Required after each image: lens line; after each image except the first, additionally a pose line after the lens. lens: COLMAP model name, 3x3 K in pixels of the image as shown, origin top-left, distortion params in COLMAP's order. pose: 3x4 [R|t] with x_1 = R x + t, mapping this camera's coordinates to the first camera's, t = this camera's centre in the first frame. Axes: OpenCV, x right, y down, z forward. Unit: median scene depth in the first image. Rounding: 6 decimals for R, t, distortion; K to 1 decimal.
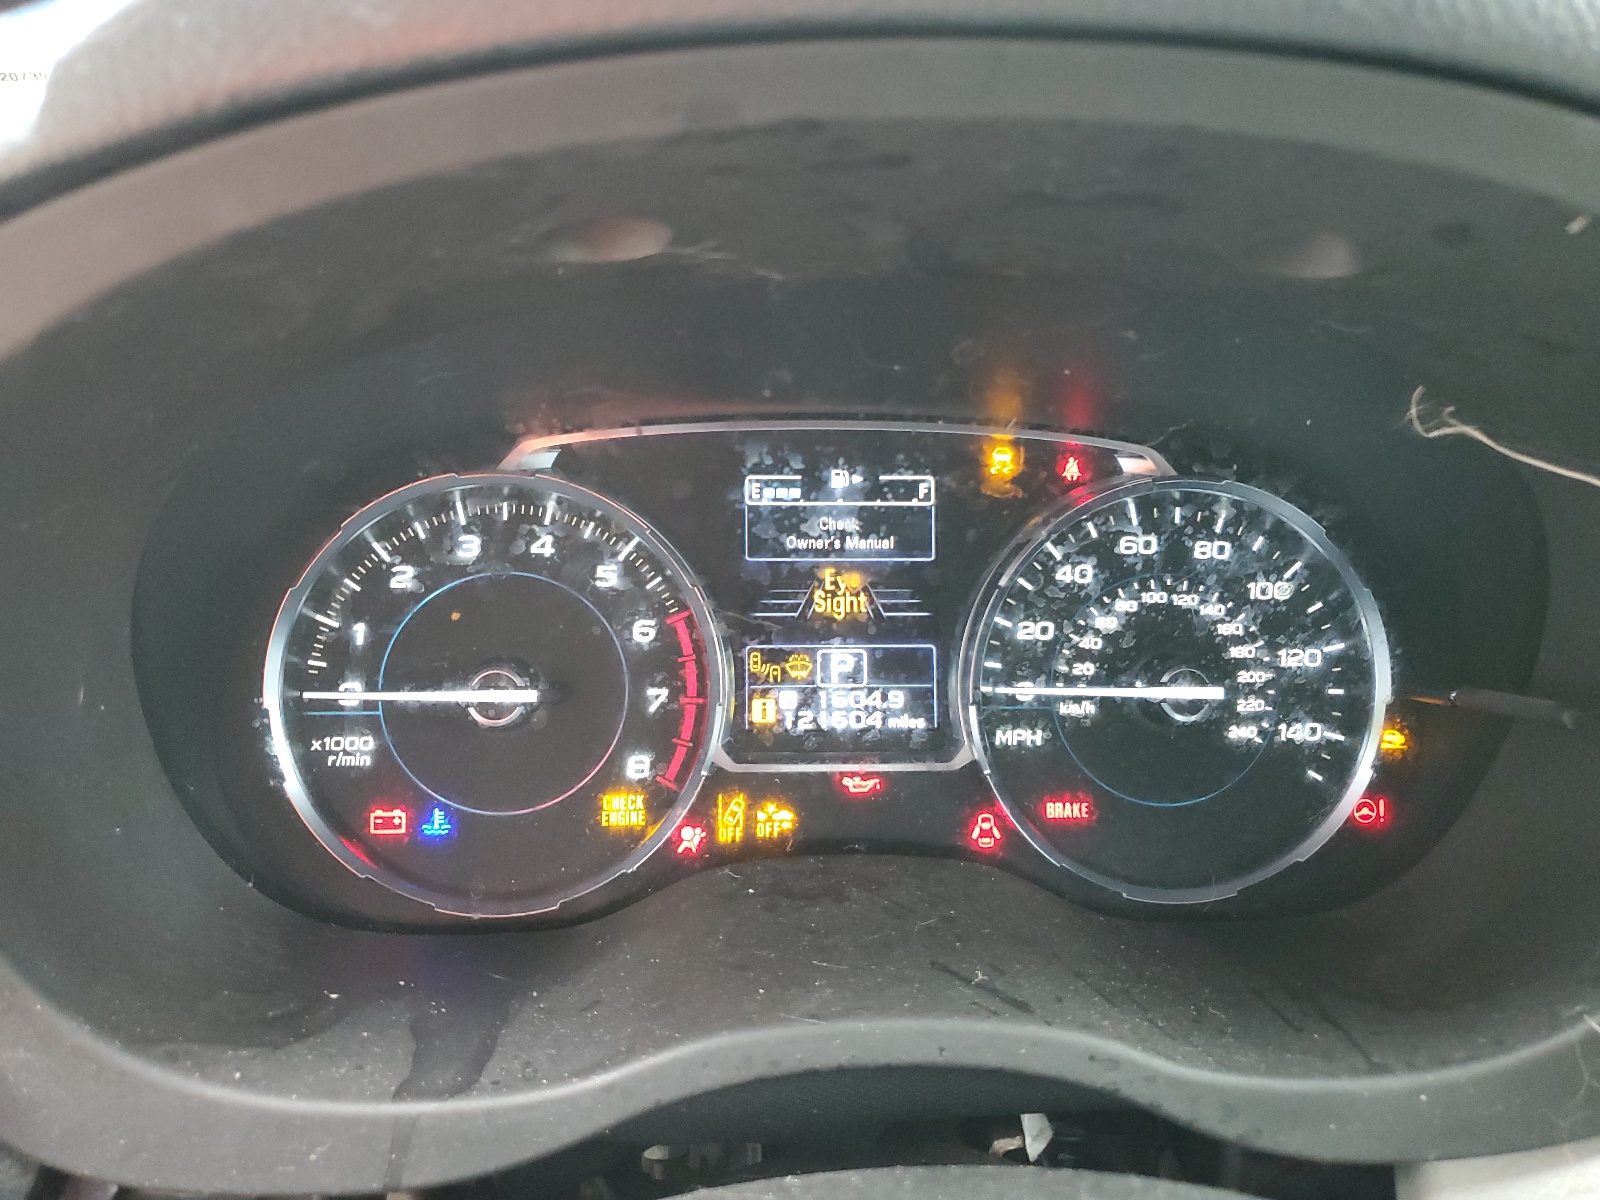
lens RADIAL K [[1225.0, 0, 798.3], [0, 1225.0, 599.3], [0, 0, 1]] dist [0.031374, 0.002982]
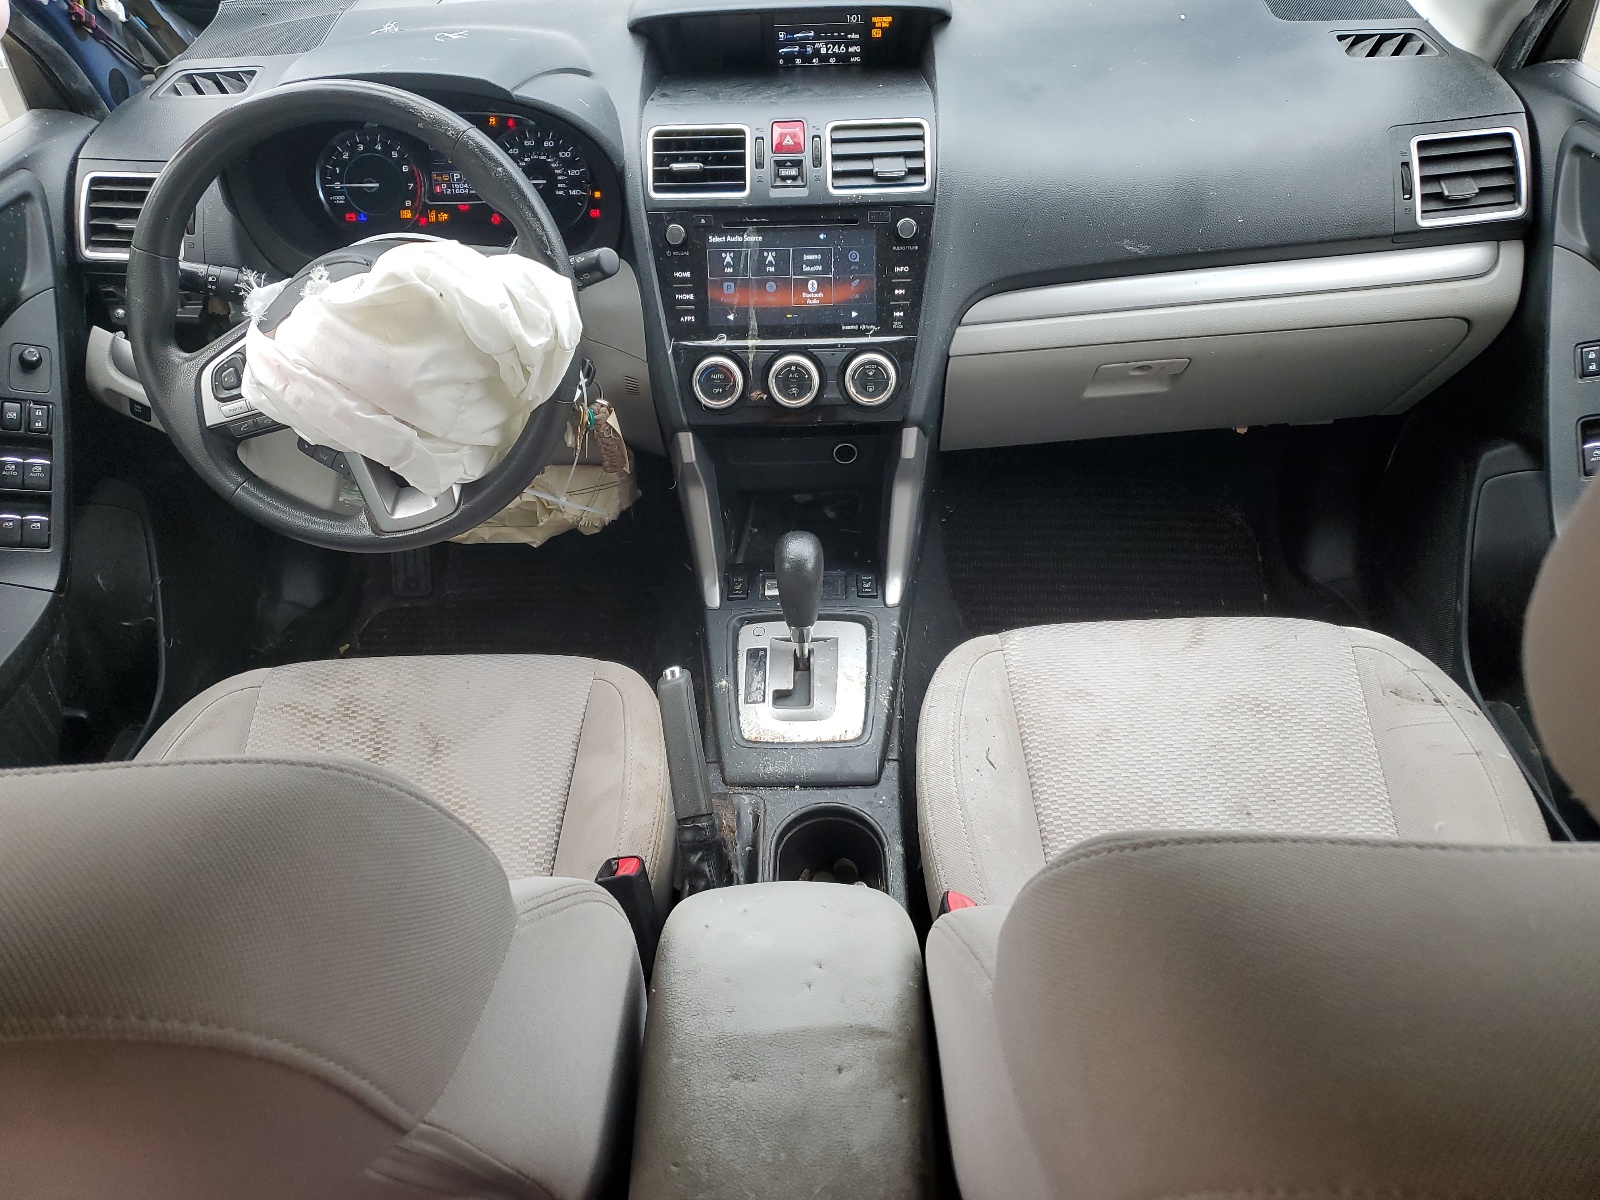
lens RADIAL K [[1225.0, 0, 800.3], [0, 1225.0, 597.9], [0, 0, 1]] dist [0.031374, 0.002982]
pose [[0.998671, -0.009038, -0.050733, 1.366638], [0.025445, 0.942596, 0.332964, 0.038362], [0.044811, -0.333812, 0.941574, -3.252968]]
